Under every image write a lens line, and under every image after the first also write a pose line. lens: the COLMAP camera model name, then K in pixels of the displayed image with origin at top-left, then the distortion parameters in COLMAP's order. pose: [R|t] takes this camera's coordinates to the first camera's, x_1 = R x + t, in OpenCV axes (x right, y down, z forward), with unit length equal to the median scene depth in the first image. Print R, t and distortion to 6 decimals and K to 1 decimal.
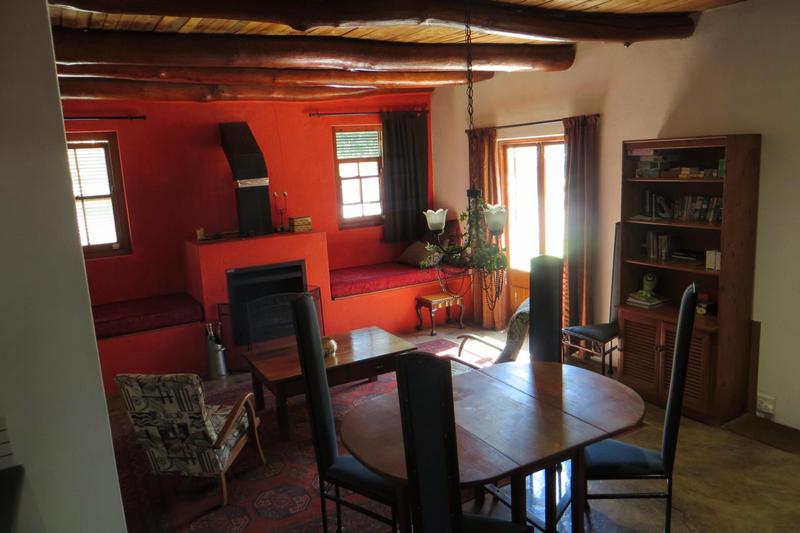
lens RADIAL K [[594.7, 0, 397.8], [0, 594.7, 268.4], [0, 0, 1]] dist [-0.023456, 0.004987]
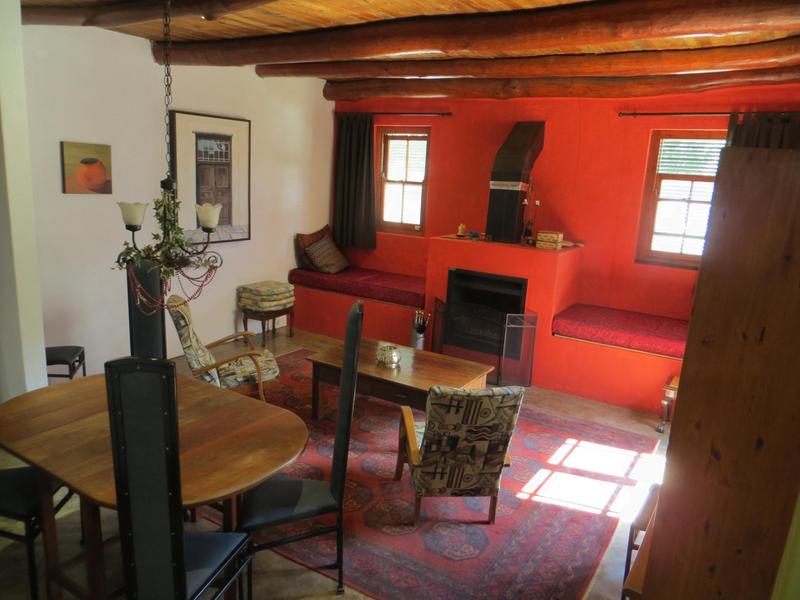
lens RADIAL K [[593.5, 0, 379.5], [0, 593.5, 303.3], [0, 0, 1]] dist [-0.020302, 0.002588]
pose [[0.464057, 0.275953, -0.841725, 0.480032], [-0.234840, 0.954561, 0.183475, -0.087899], [0.854108, 0.112528, 0.507776, 0.358110]]
